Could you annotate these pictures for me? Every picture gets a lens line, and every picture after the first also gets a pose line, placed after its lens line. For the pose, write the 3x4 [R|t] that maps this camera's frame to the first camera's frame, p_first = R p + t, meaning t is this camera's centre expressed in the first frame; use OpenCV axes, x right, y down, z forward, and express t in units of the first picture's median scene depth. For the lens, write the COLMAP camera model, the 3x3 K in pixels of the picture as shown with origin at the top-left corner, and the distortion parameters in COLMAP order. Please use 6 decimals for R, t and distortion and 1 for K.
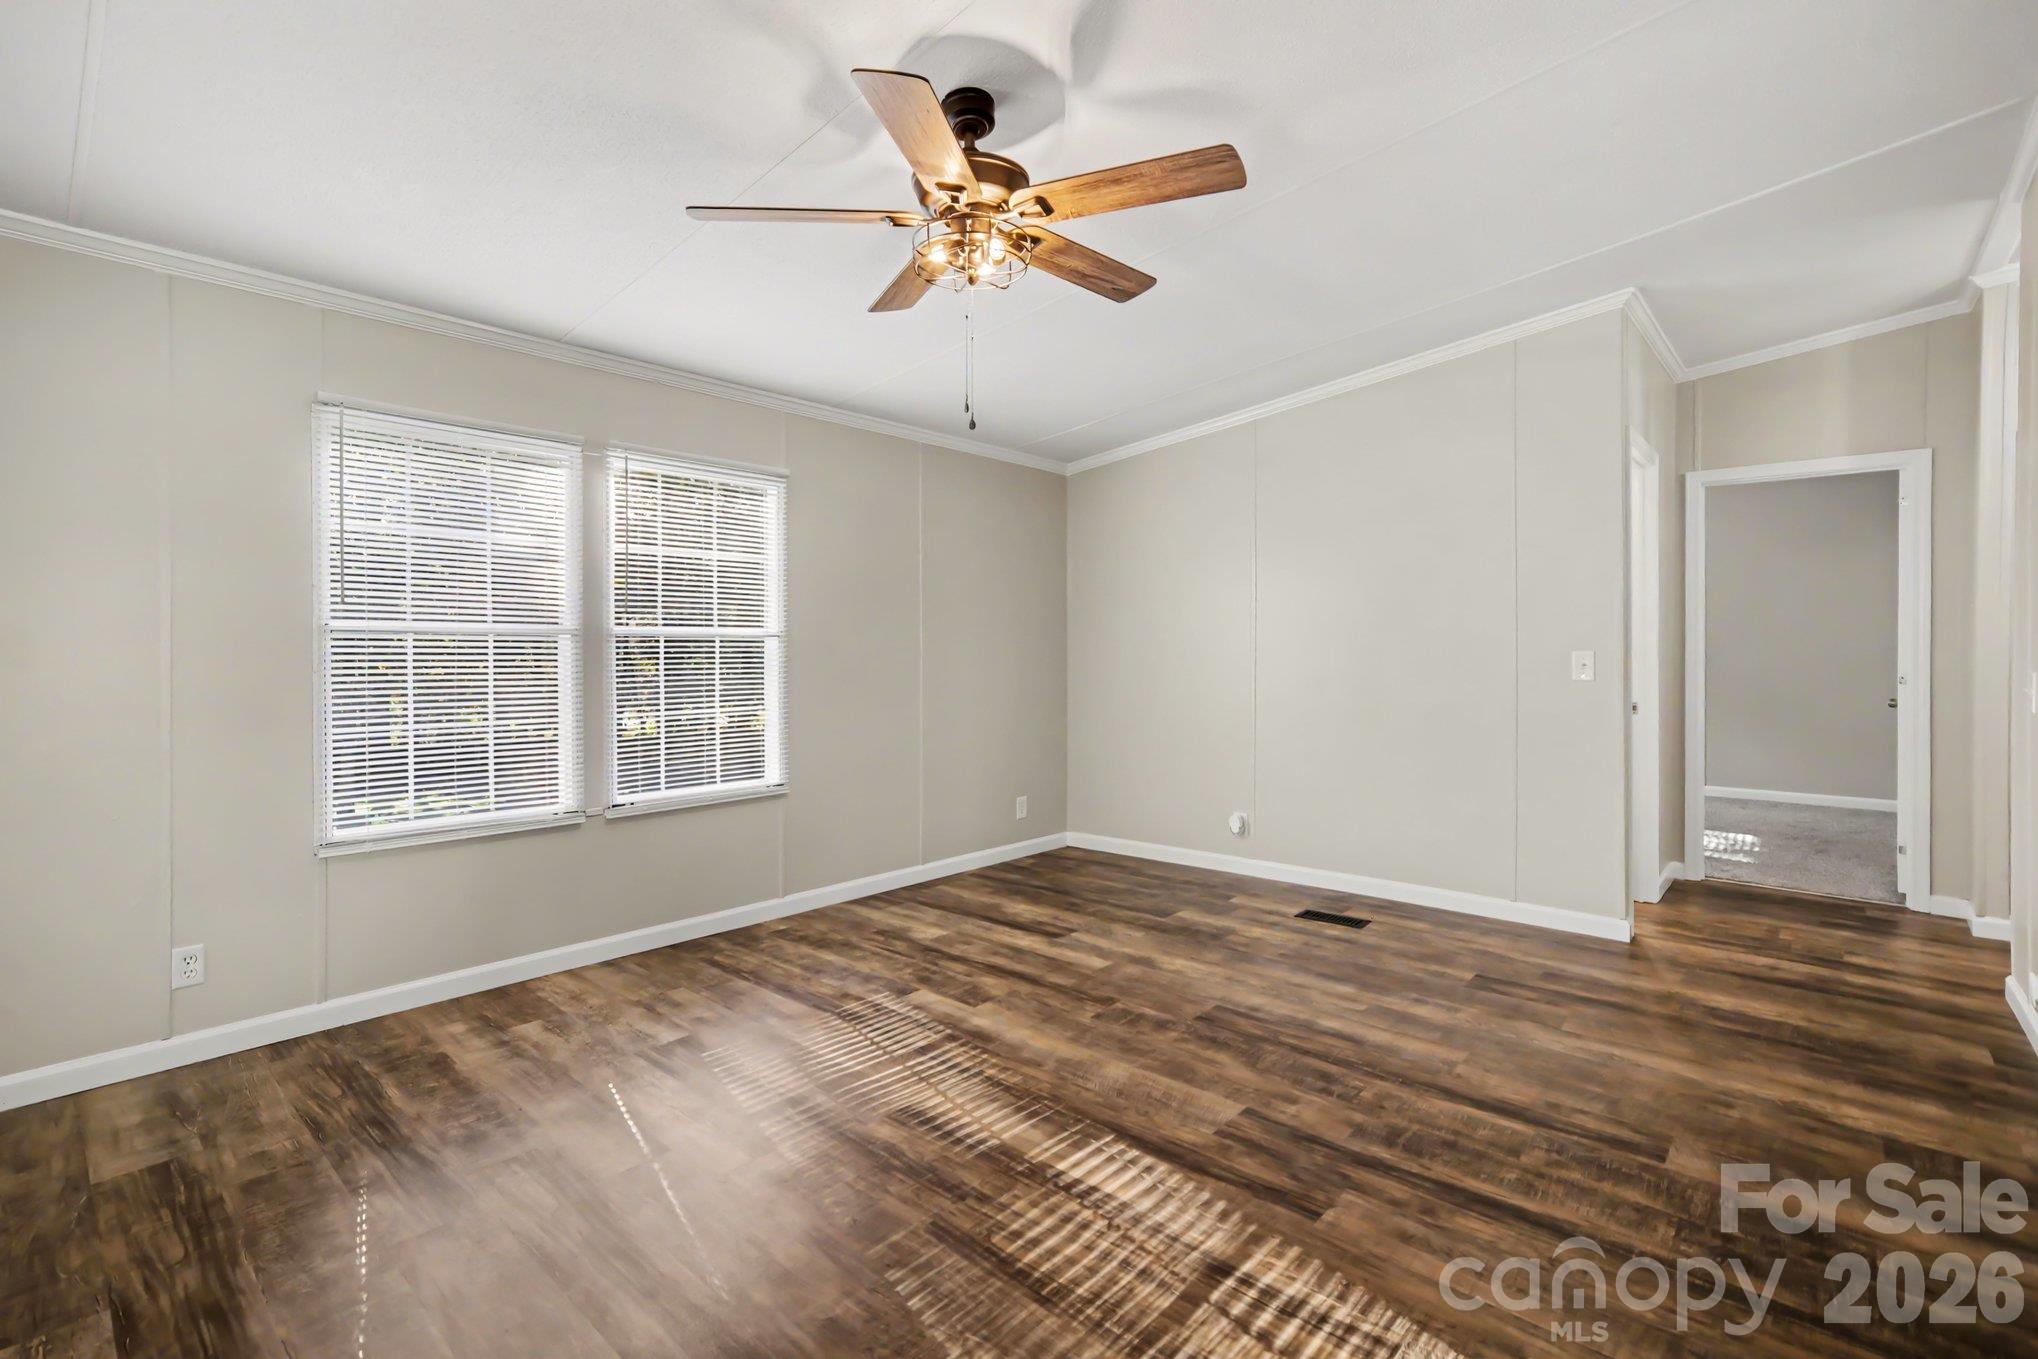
lens RADIAL K [[919.3, 0, 1012.0], [0, 919.3, 660.4], [0, 0, 1]] dist [-0.002120, -0.000029]
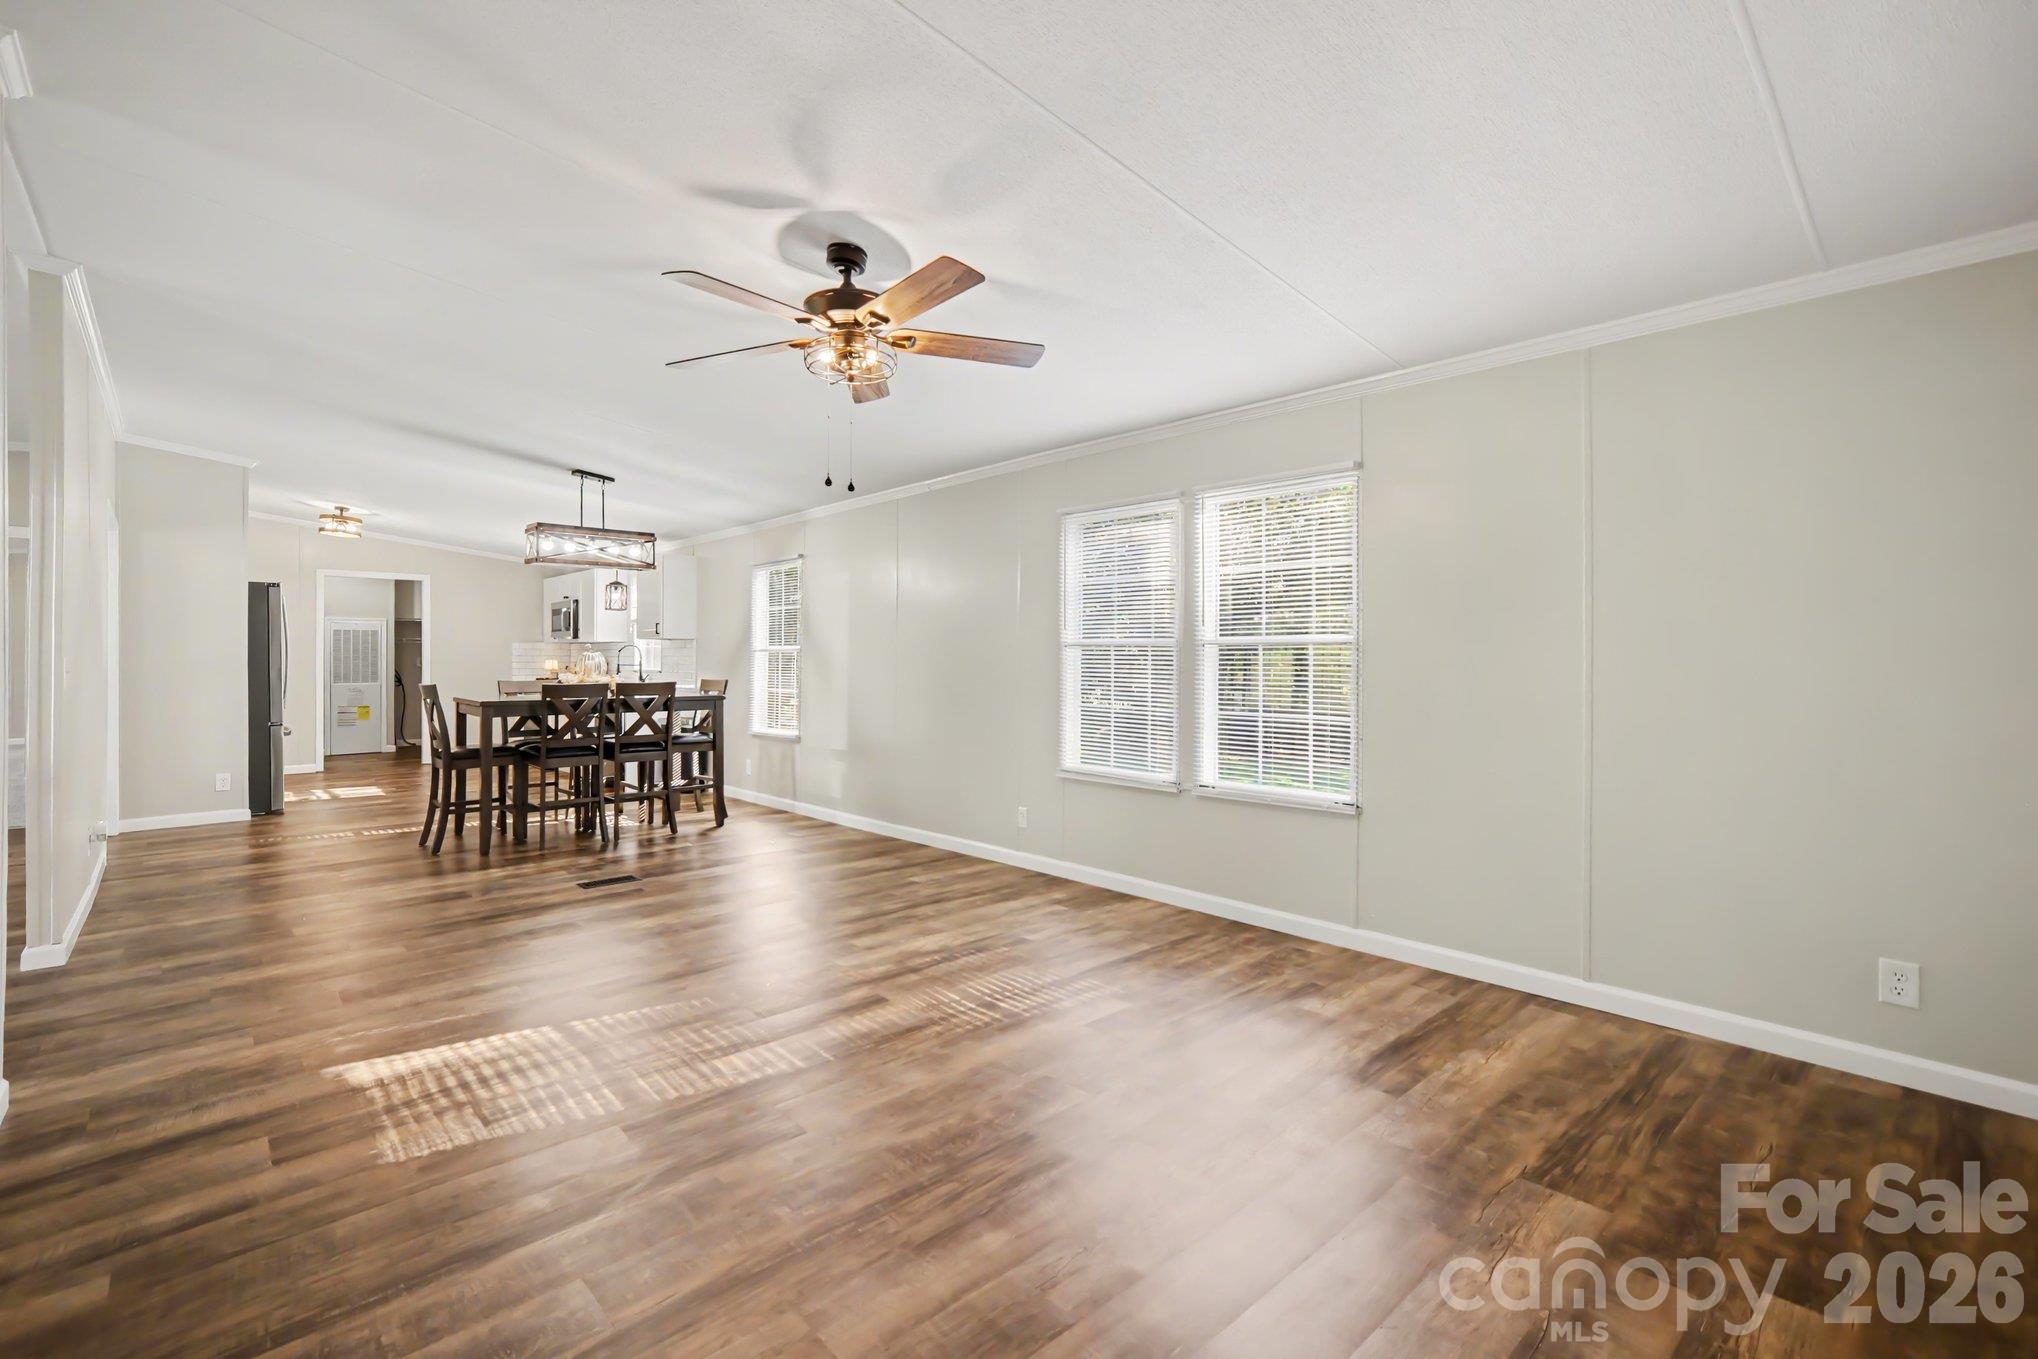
lens RADIAL K [[919.3, 0, 1012.0], [0, 919.3, 660.4], [0, 0, 1]] dist [-0.002120, -0.000029]
pose [[-0.104680, 0.001052, -0.994505, 0.827893], [-0.003664, 0.999992, 0.001443, -0.008125], [0.994499, 0.003795, -0.104675, 0.910020]]
